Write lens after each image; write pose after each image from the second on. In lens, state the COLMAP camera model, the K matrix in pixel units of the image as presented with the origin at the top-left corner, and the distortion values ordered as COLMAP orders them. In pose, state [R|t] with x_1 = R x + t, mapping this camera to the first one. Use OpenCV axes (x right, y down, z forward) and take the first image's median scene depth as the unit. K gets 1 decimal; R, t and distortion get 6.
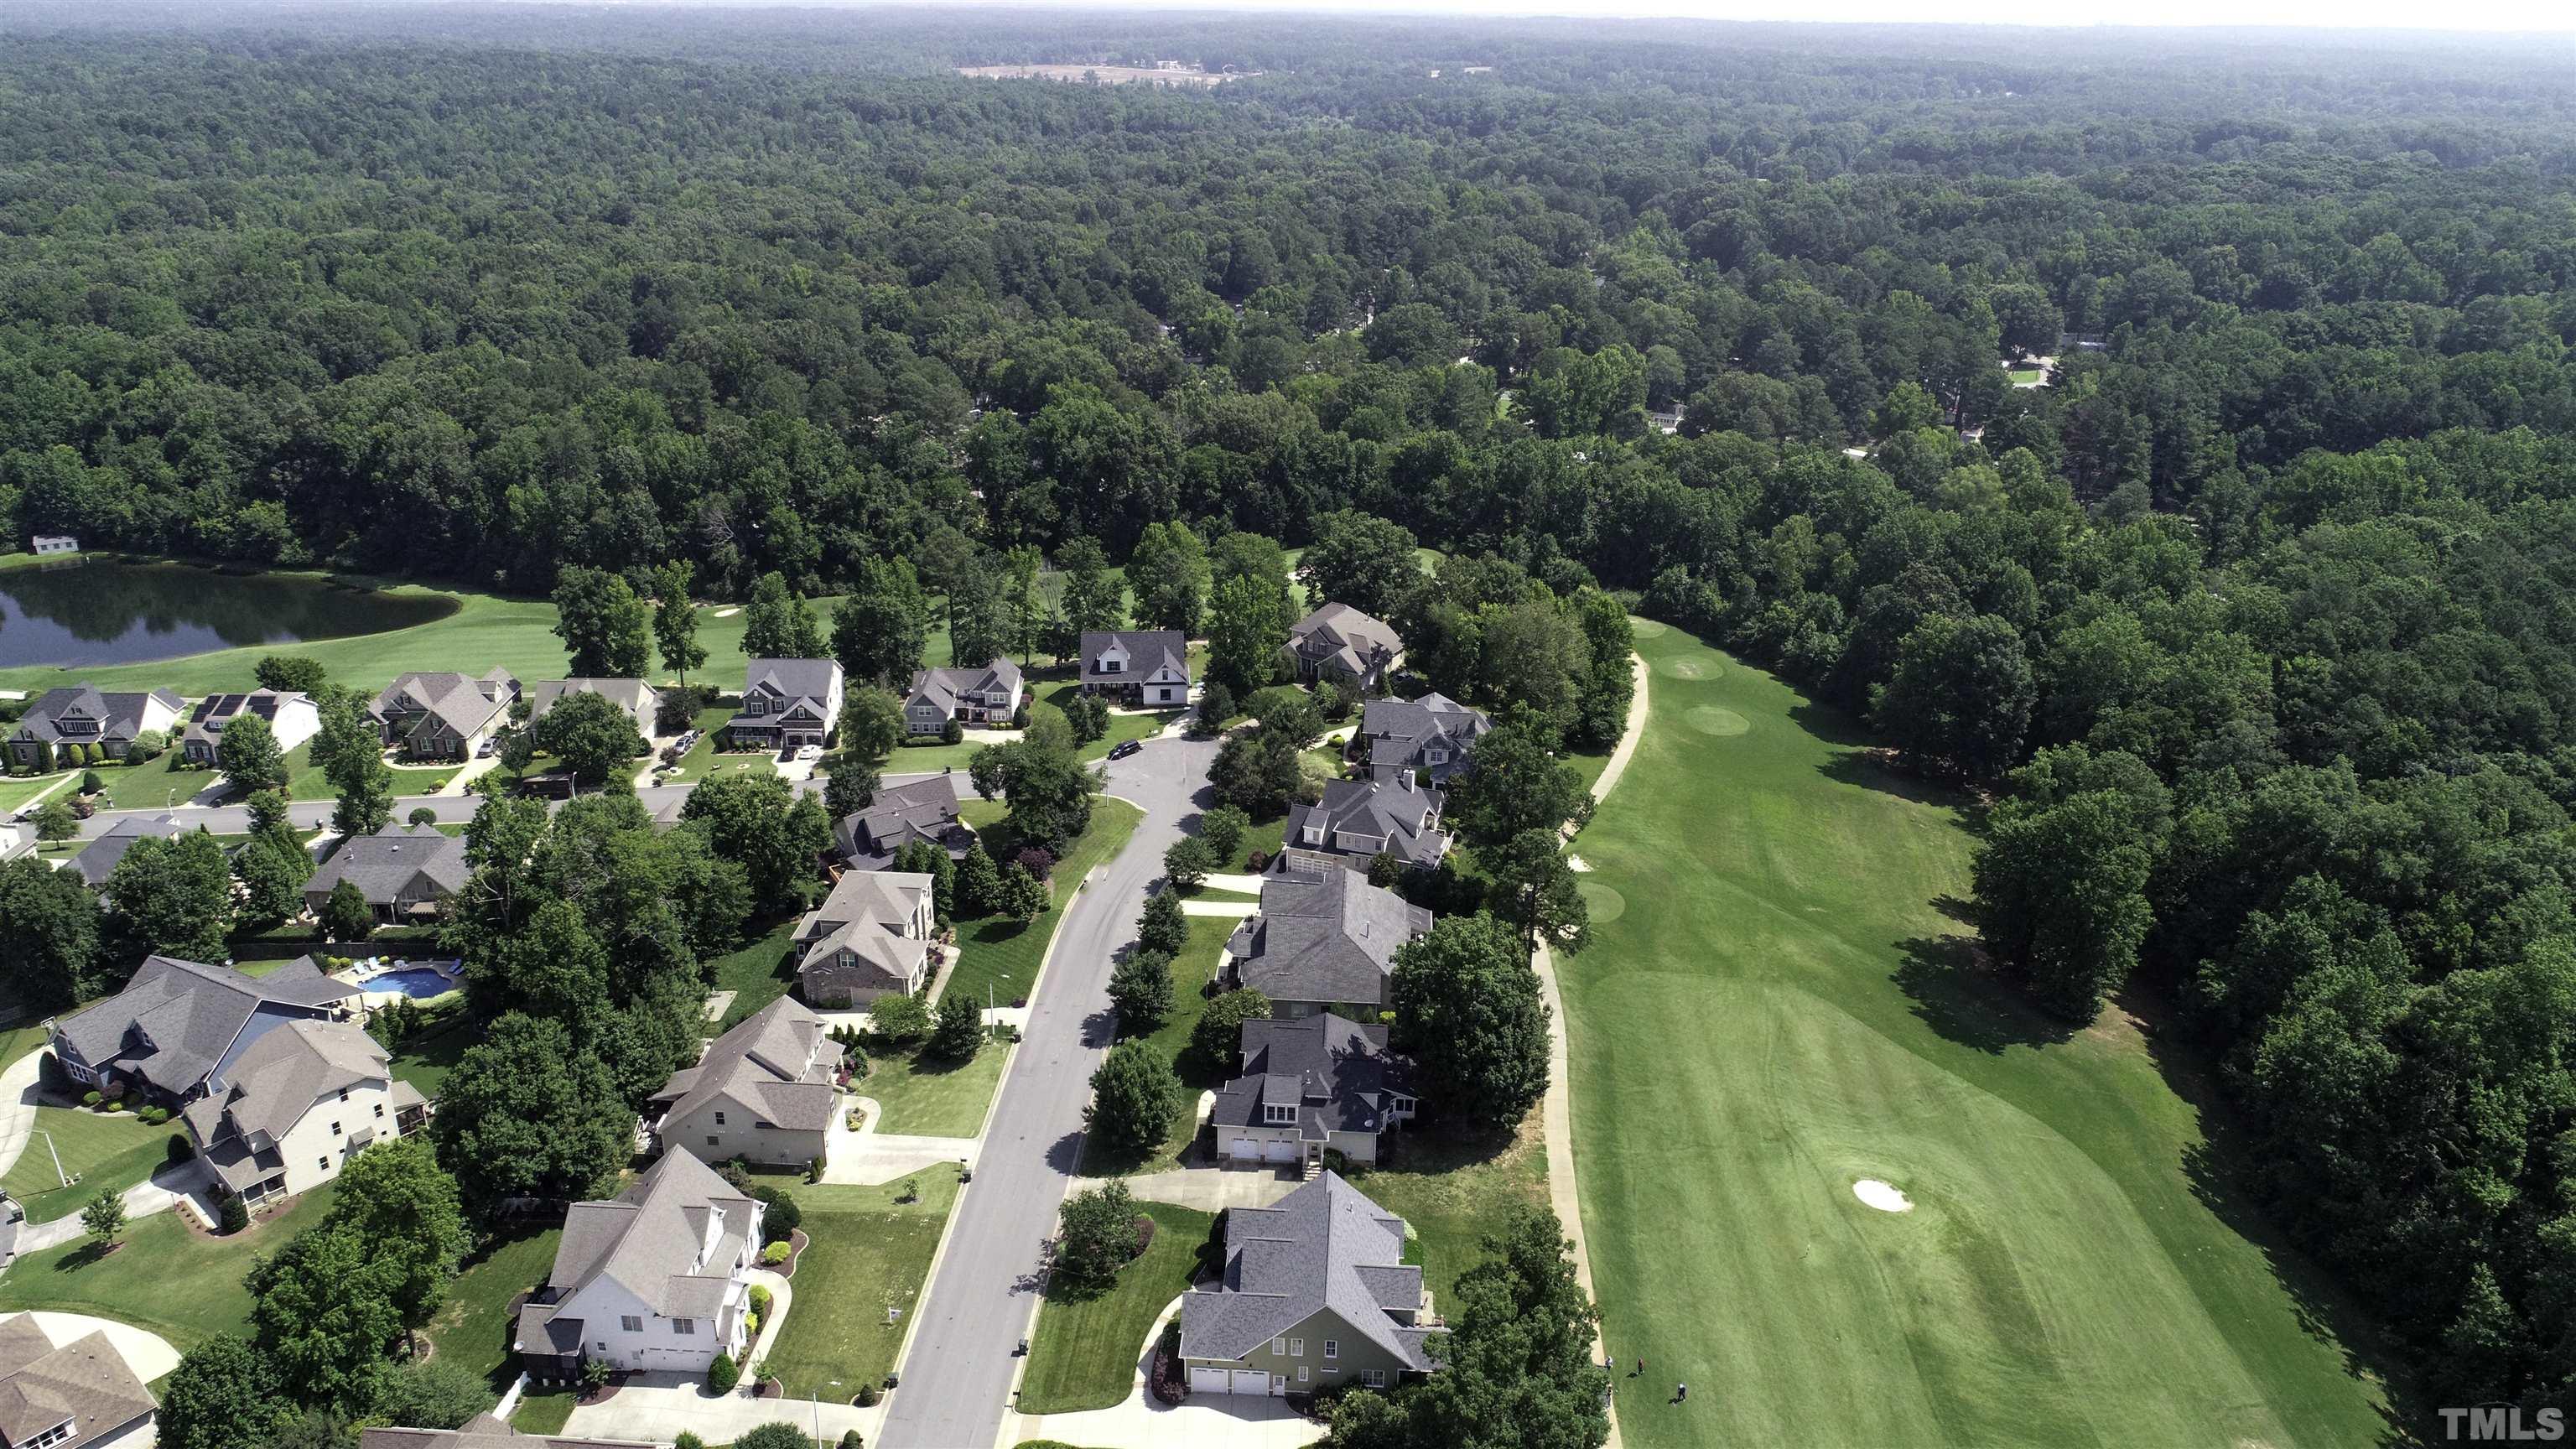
lens RADIAL K [[1733.8, 0, 1288.0], [0, 1733.8, 724.5], [0, 0, 1]] dist [0.001863, 0.000370]
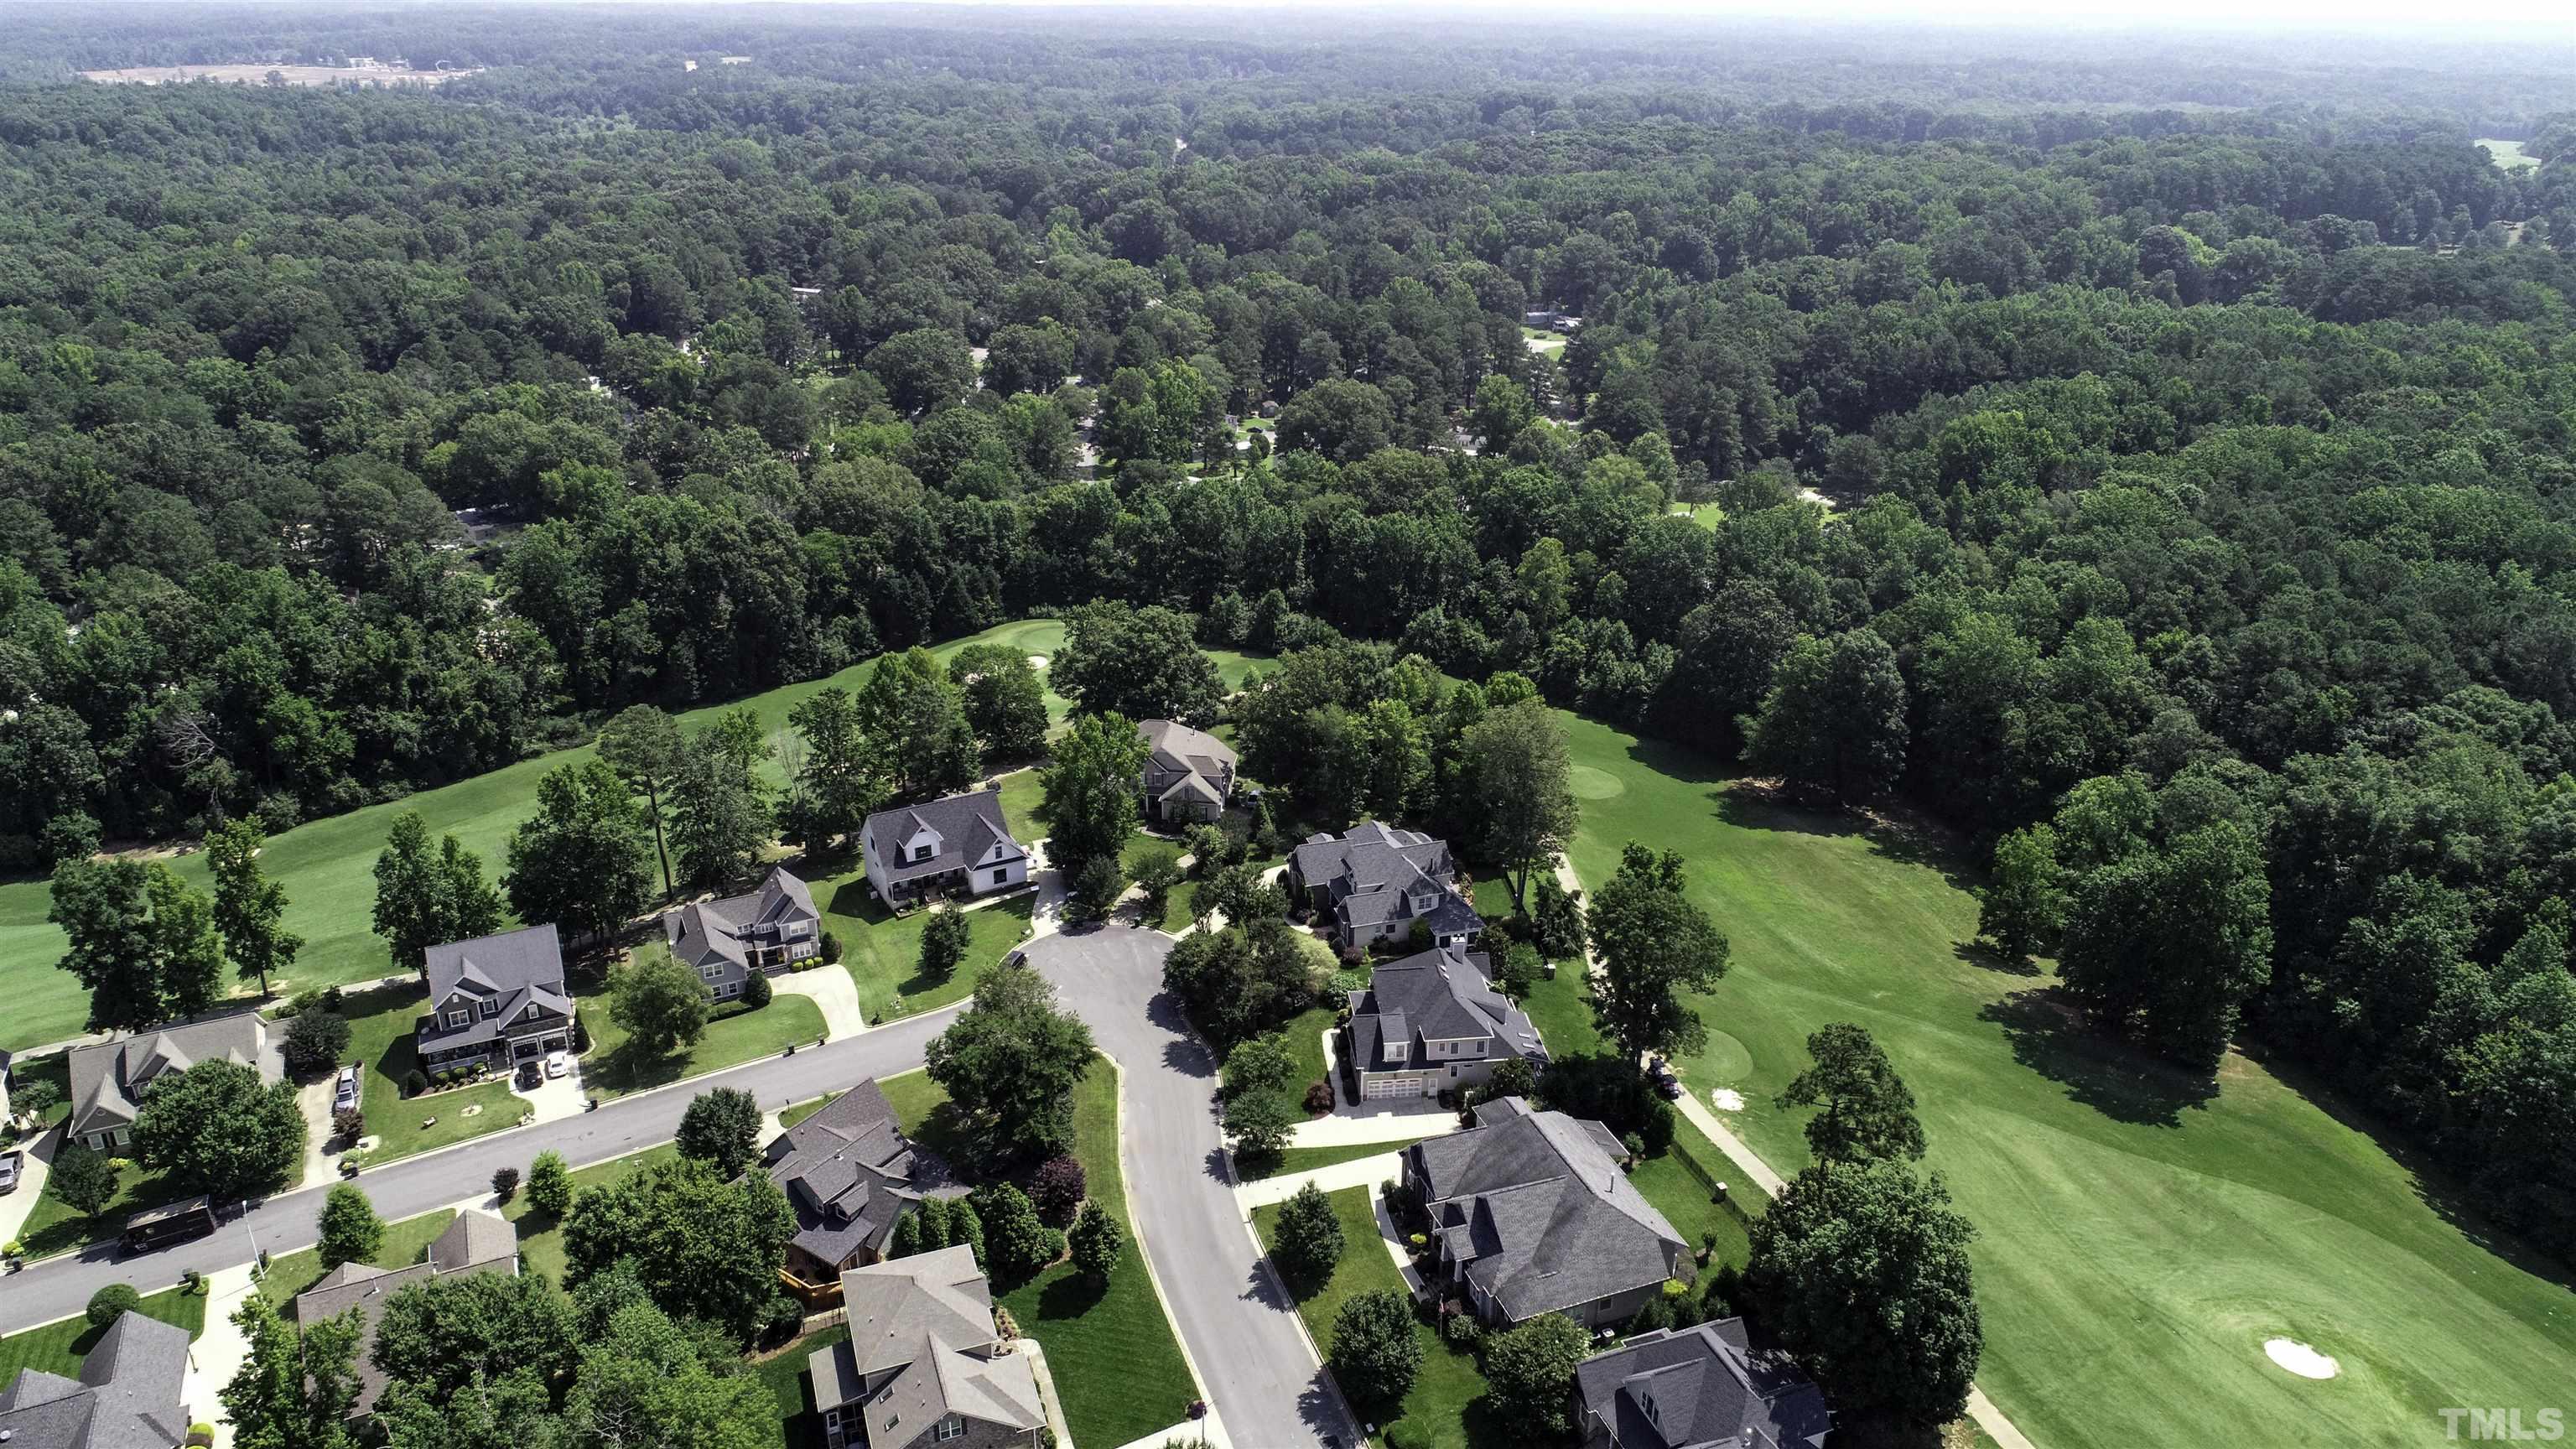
lens RADIAL K [[1733.8, 0, 1288.0], [0, 1733.8, 724.5], [0, 0, 1]] dist [0.001863, 0.000370]
pose [[0.912553, -0.166163, 0.373681, -0.180276], [0.163219, 0.985789, 0.039754, -0.073145], [-0.374976, 0.024714, 0.926705, 0.170657]]
